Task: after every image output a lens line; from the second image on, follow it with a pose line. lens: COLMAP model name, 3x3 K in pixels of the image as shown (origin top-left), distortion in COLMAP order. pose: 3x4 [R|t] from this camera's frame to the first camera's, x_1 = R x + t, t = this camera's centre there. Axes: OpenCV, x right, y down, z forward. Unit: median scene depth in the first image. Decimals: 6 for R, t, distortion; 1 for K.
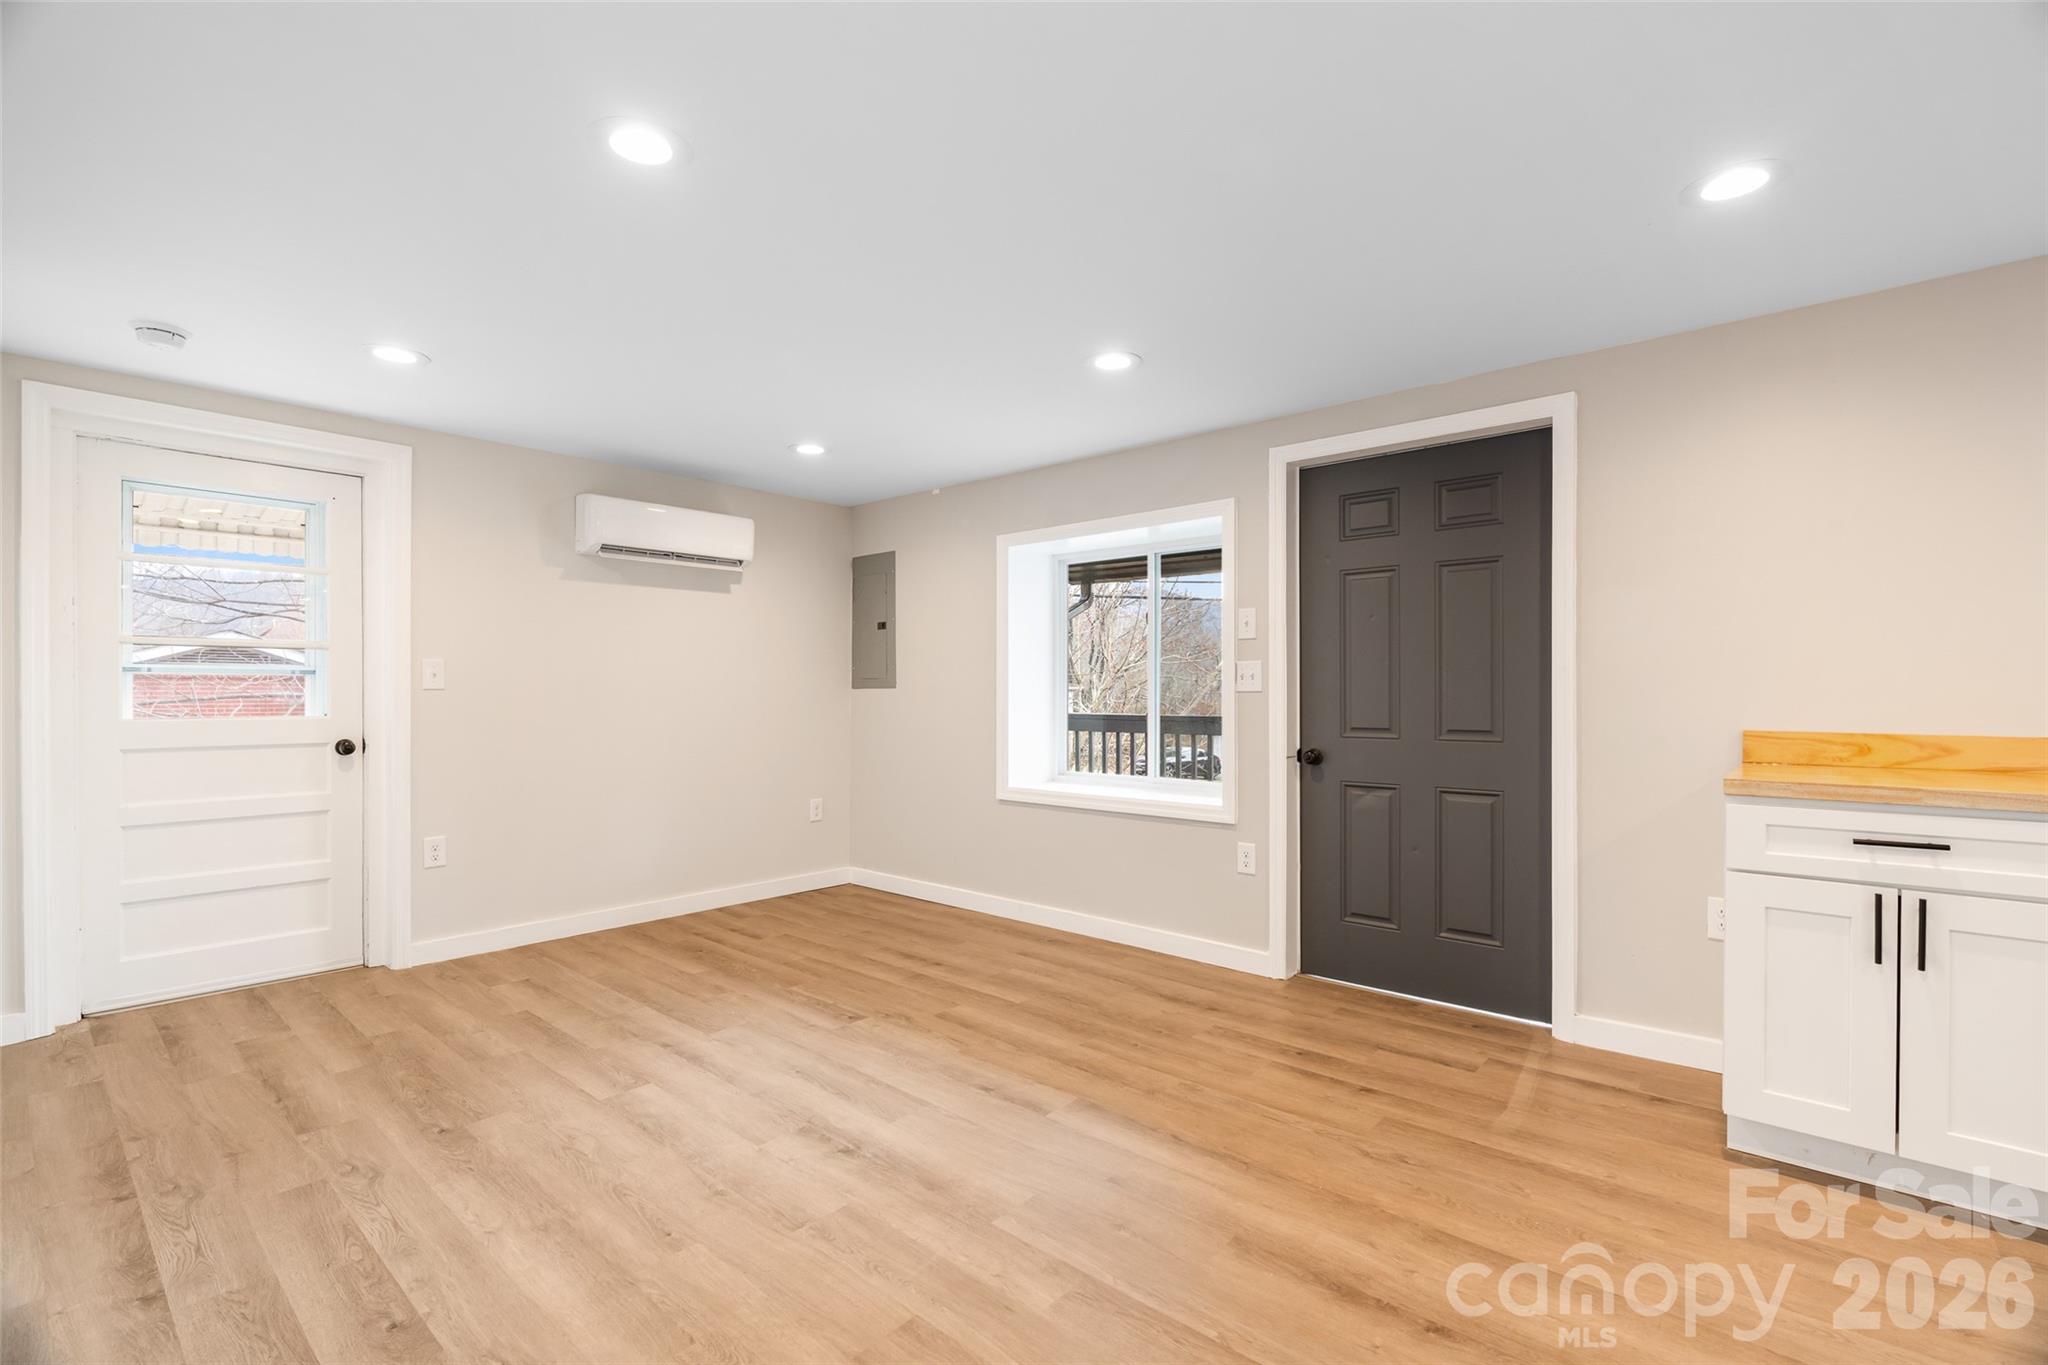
lens RADIAL K [[927.5, 0, 1017.0], [0, 927.5, 692.4], [0, 0, 1]] dist [-0.017244, 0.007717]
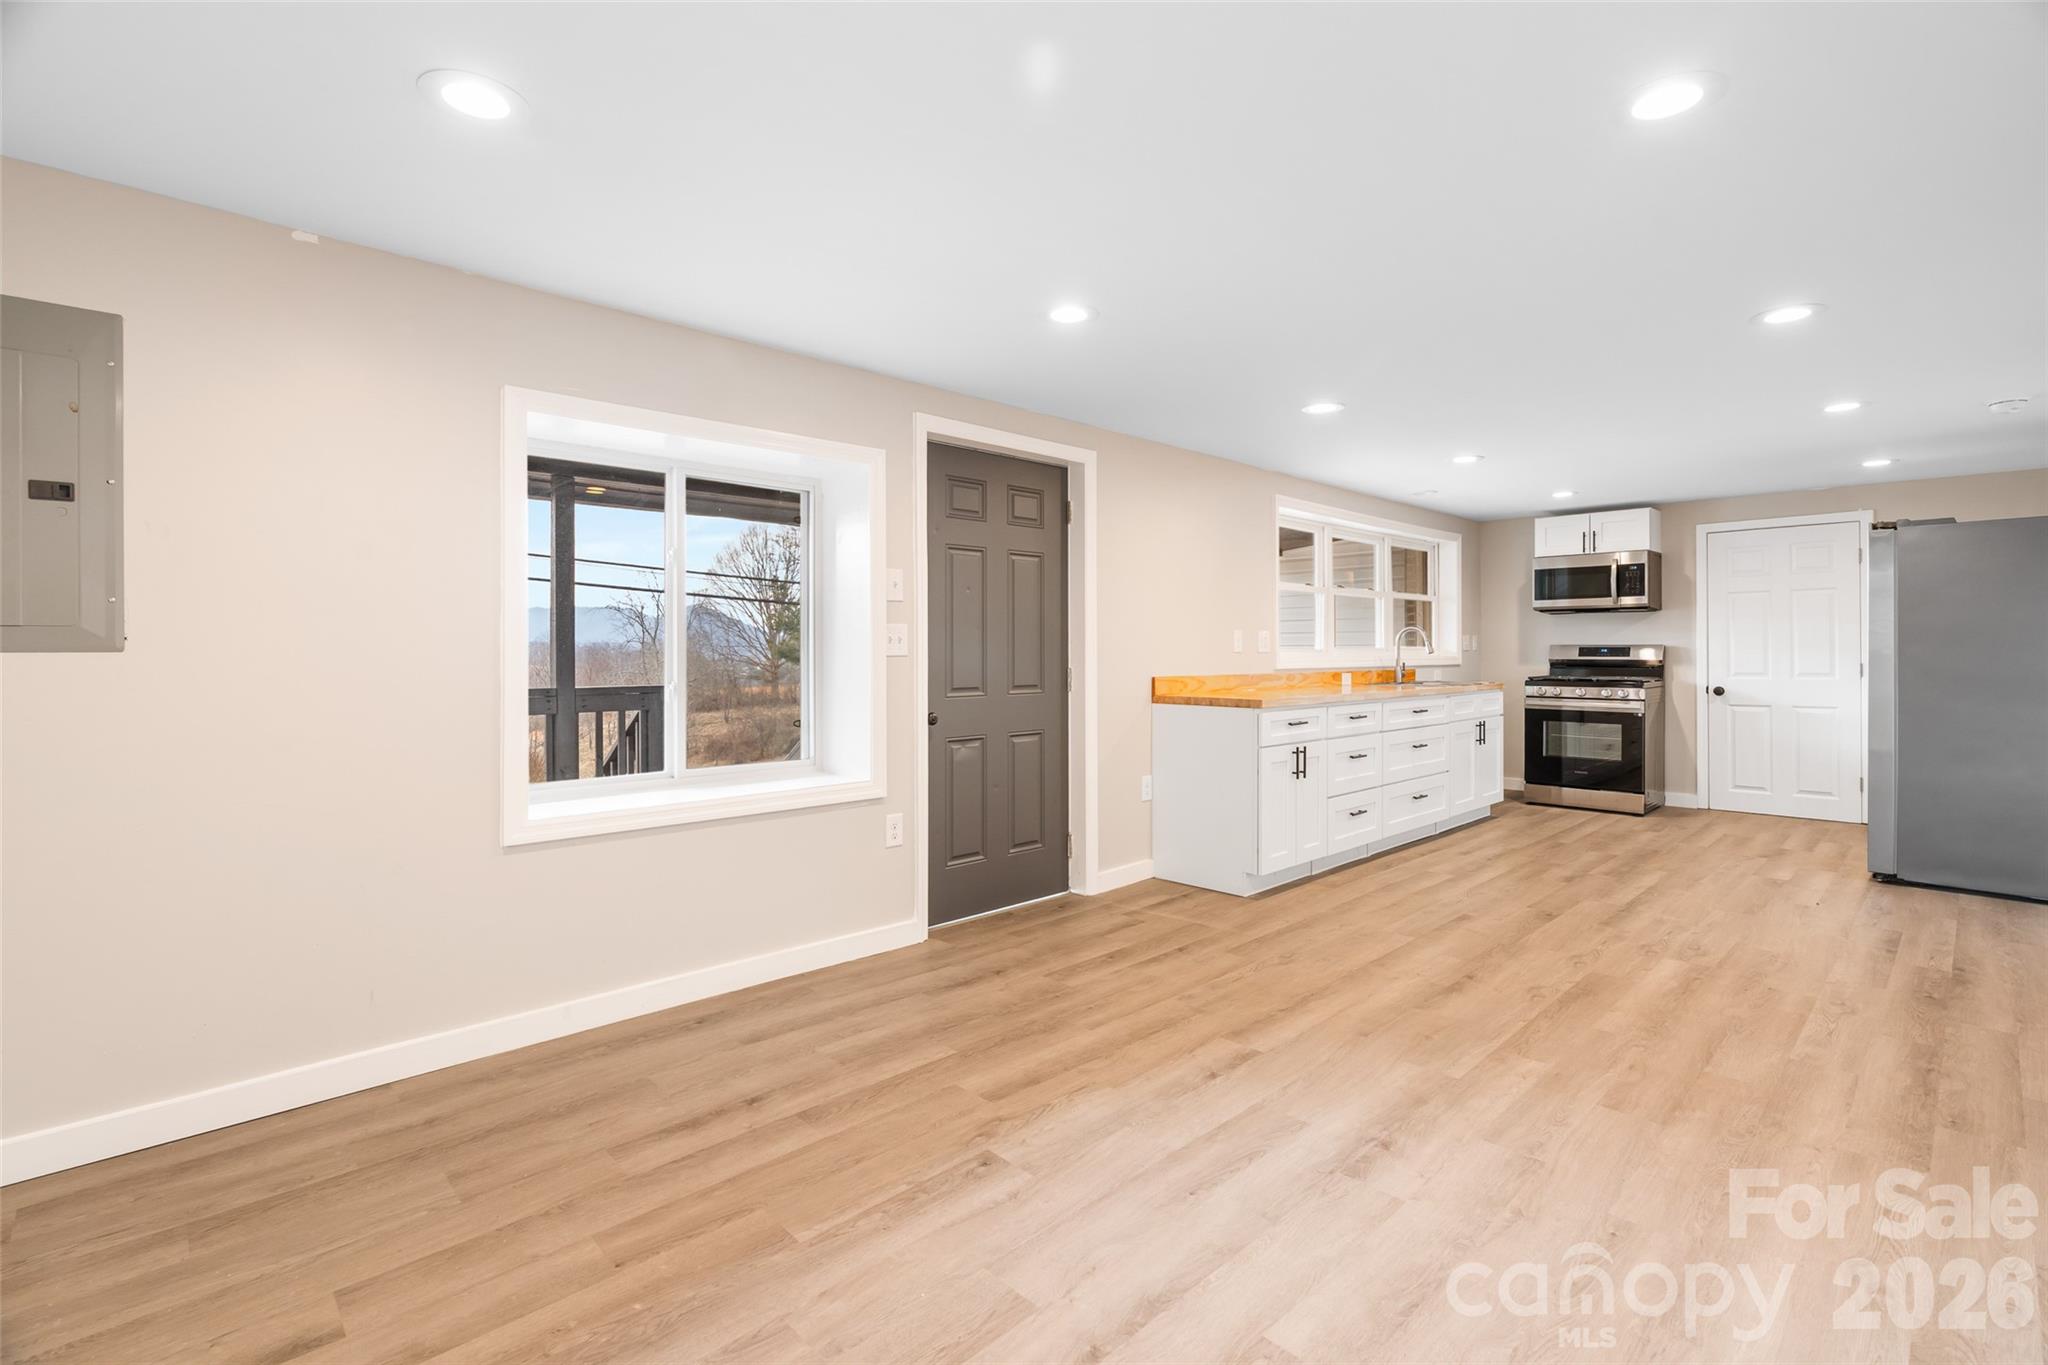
lens RADIAL K [[927.5, 0, 1032.3], [0, 927.5, 662.7], [0, 0, 1]] dist [-0.017244, 0.007717]
pose [[0.075364, -0.009540, 0.997110, -0.749838], [0.005669, 0.999942, 0.009139, -0.002590], [-0.997140, 0.004963, 0.075414, 0.844447]]
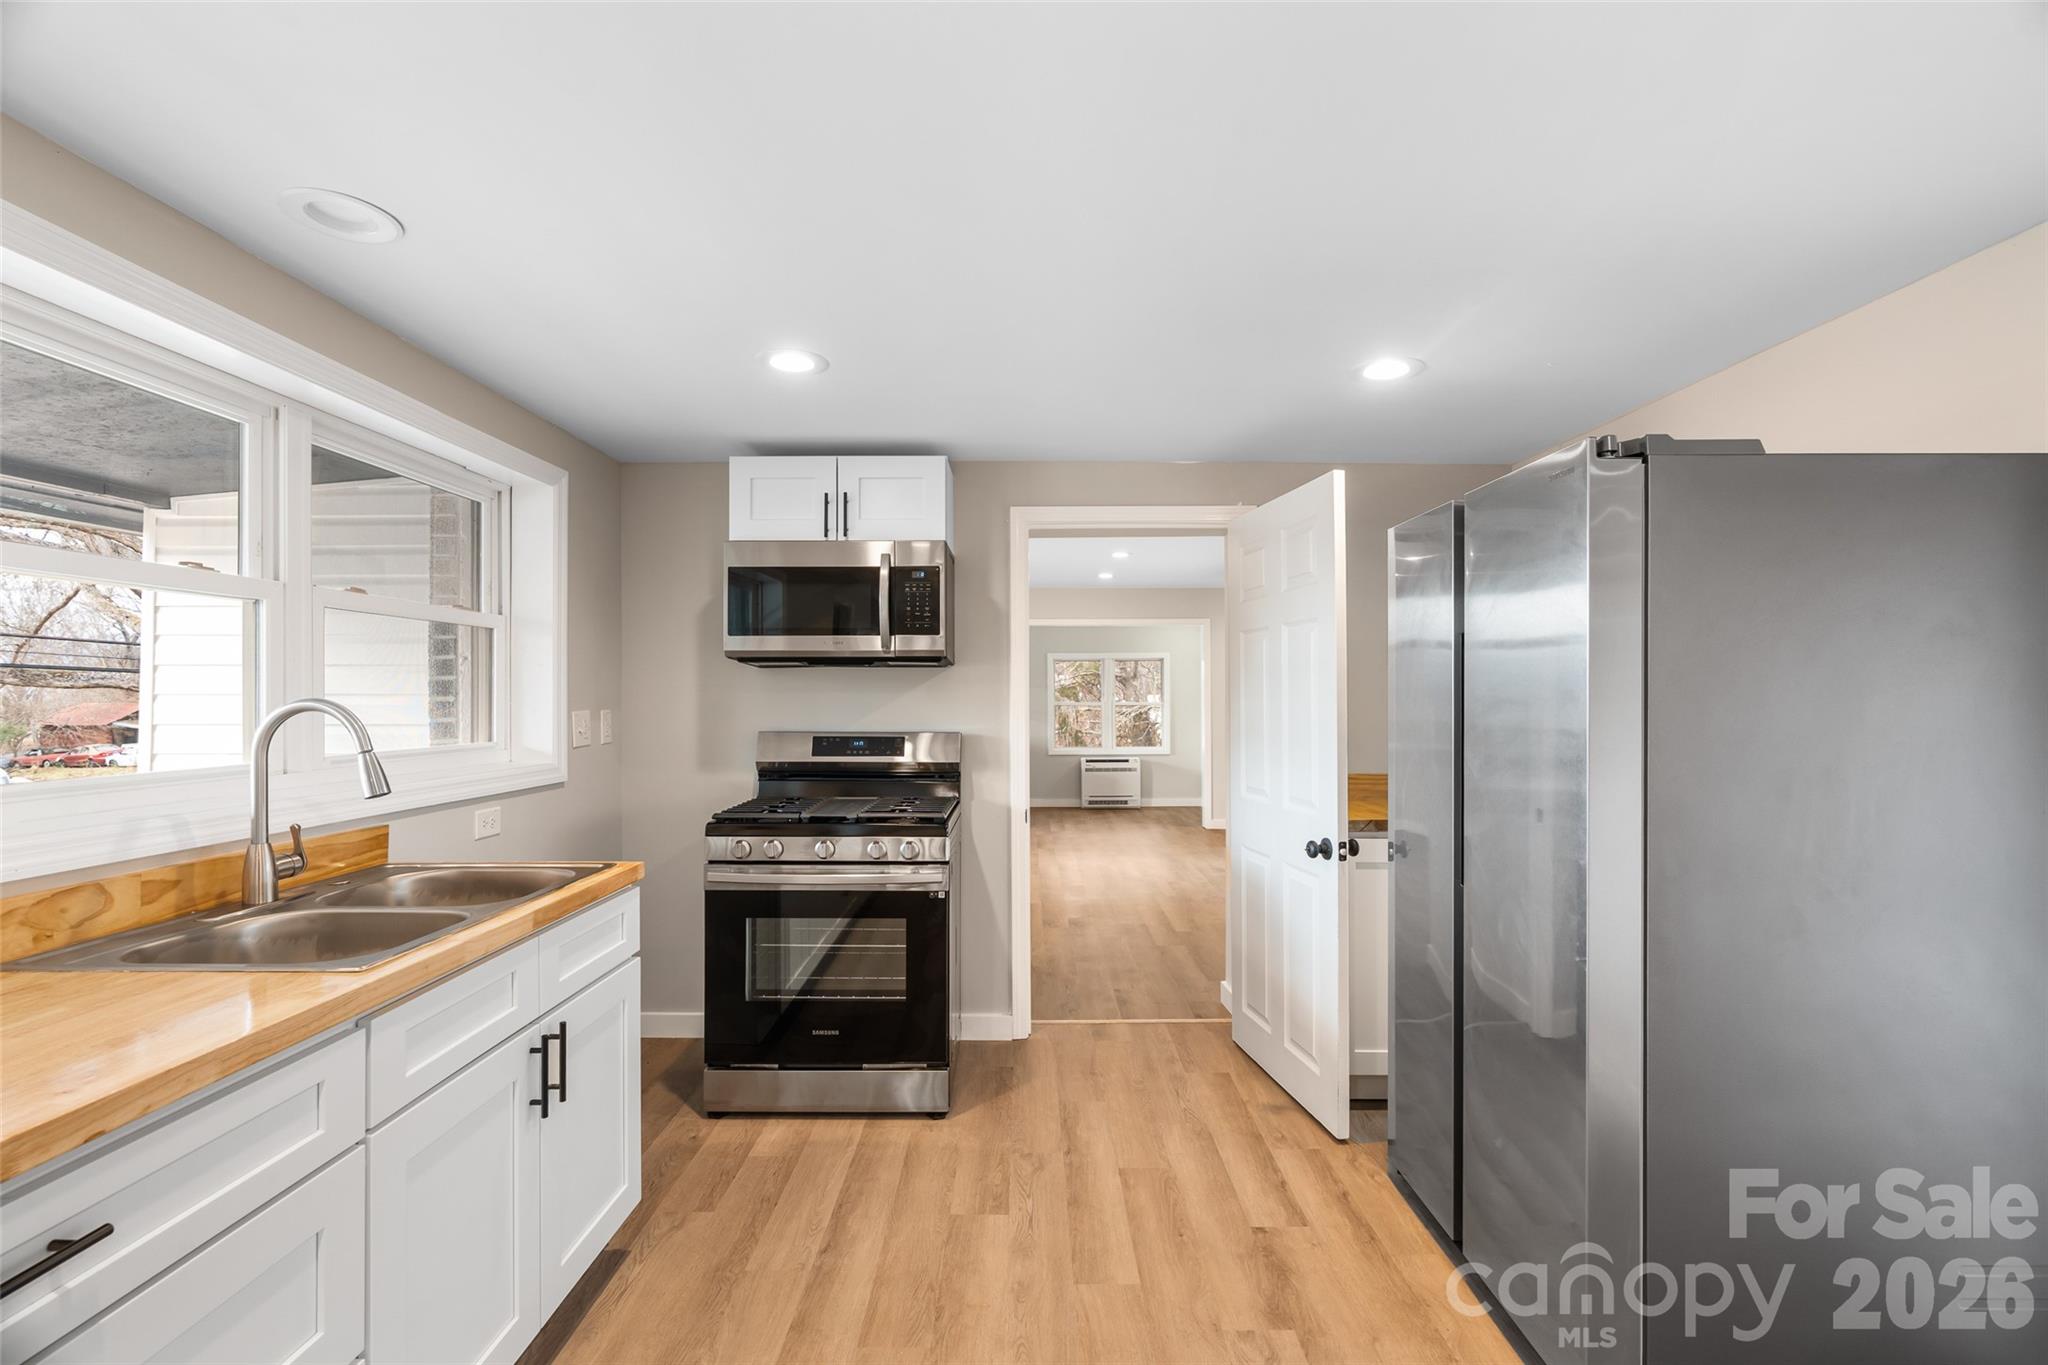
lens RADIAL K [[927.5, 0, 1028.6], [0, 927.5, 691.2], [0, 0, 1]] dist [-0.017244, 0.007717]
pose [[-0.662597, 0.007491, 0.748939, 0.488895], [0.004245, 0.999971, -0.006246, -0.053366], [-0.748964, -0.000959, -0.662610, 0.273523]]
